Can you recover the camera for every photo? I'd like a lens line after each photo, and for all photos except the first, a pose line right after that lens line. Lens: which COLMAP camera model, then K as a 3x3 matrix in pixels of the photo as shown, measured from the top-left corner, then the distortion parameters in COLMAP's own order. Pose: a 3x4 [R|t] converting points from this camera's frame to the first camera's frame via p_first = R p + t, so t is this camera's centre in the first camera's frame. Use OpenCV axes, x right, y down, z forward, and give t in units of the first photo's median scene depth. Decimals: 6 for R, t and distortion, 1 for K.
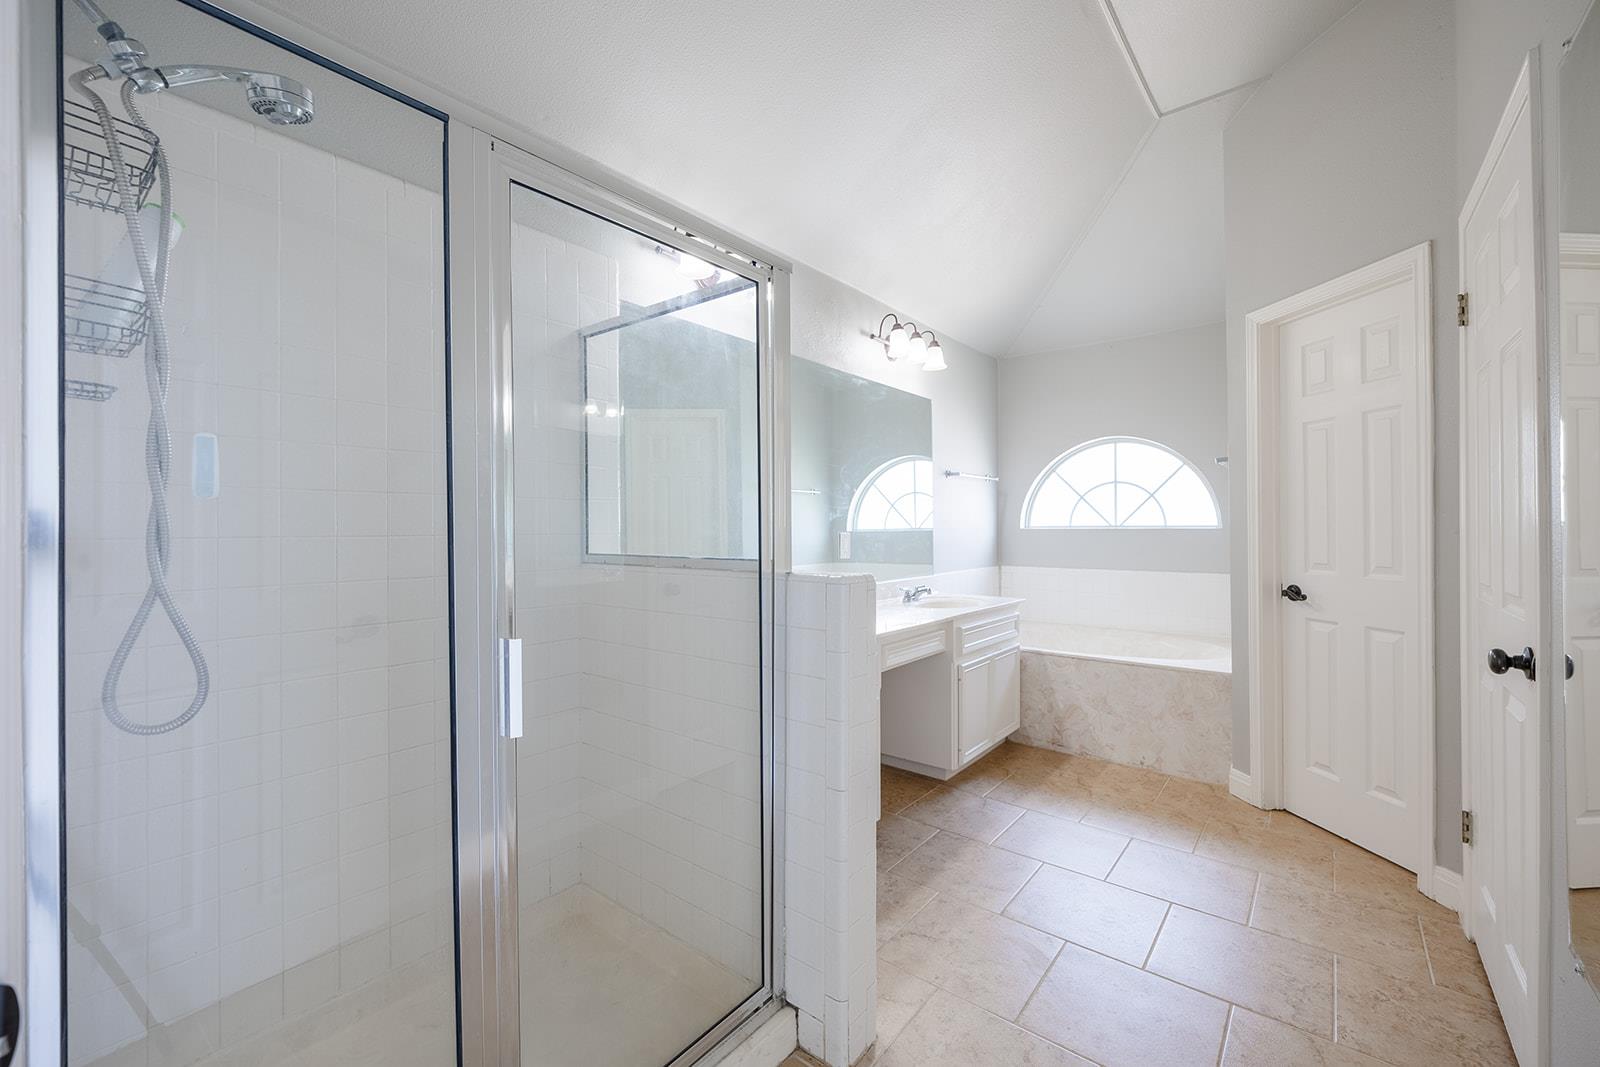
lens RADIAL K [[665.7, 0, 800.0], [0, 665.7, 533.5], [0, 0, 1]] dist [-0.000571, -0.000029]
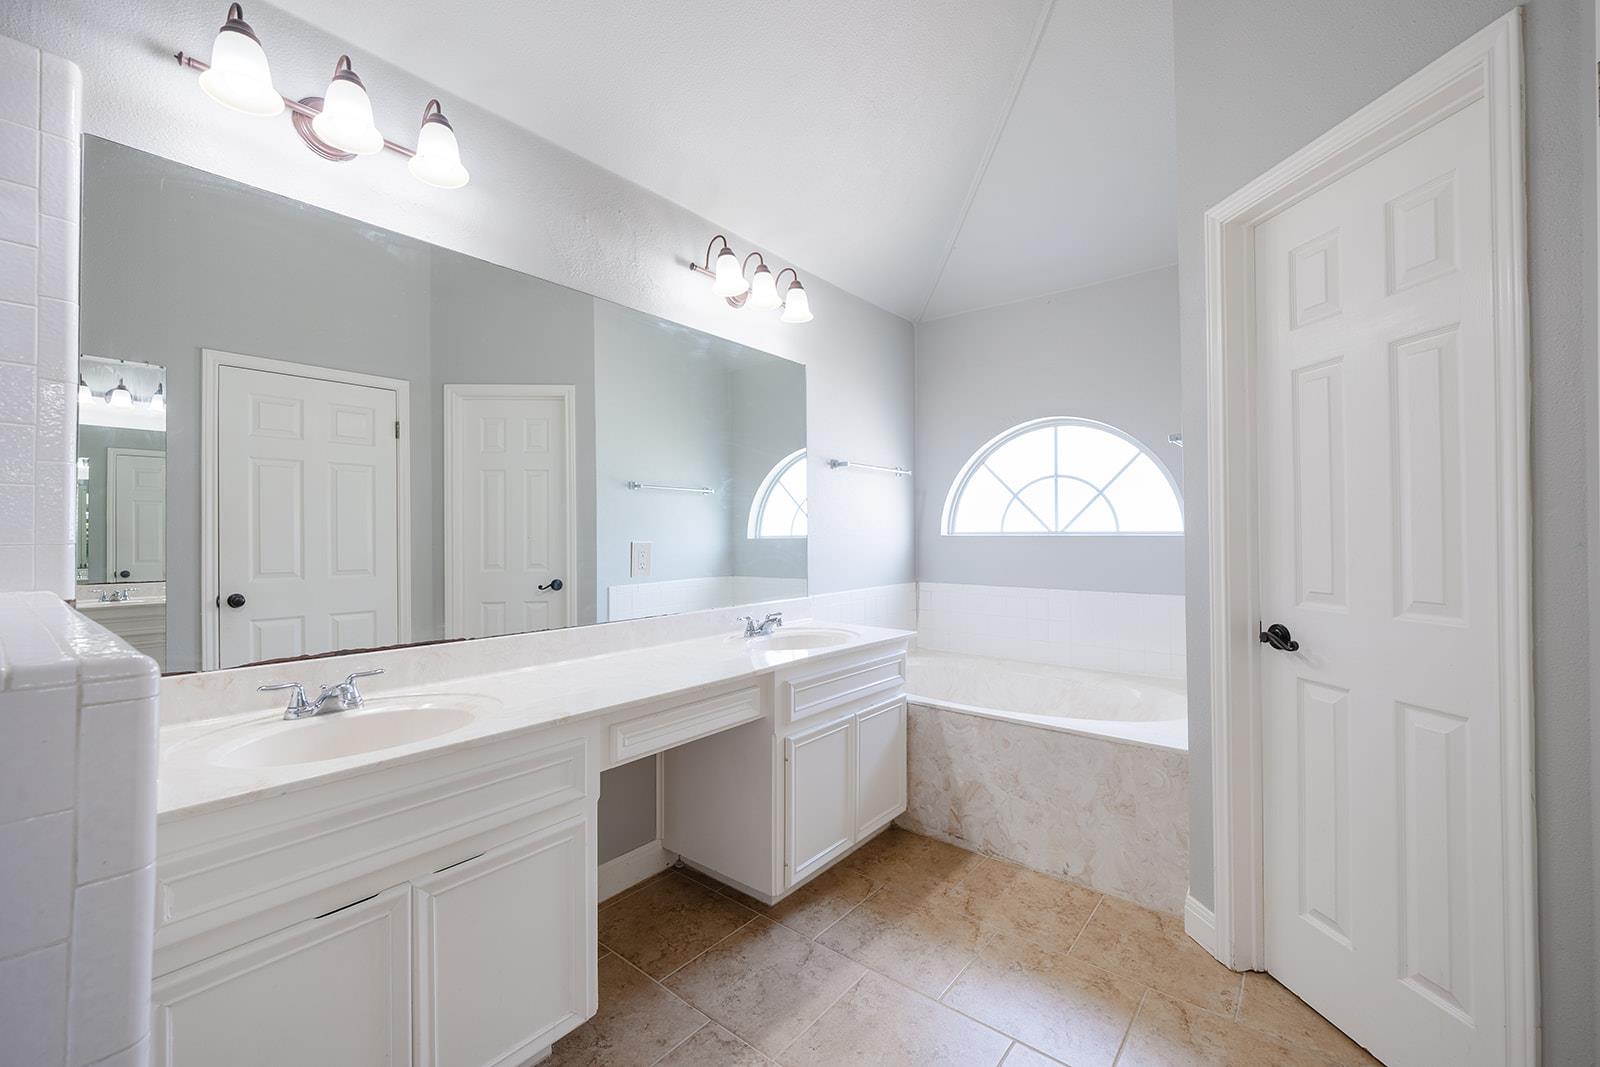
lens RADIAL K [[664.2, 0, 800.0], [0, 664.2, 533.5], [0, 0, 1]] dist [-0.010046, 0.003515]
pose [[0.999996, 0.002021, 0.001889, 0.224755], [-0.002003, 0.999956, -0.009128, -0.002763], [-0.001908, 0.009124, 0.999957, 0.292049]]
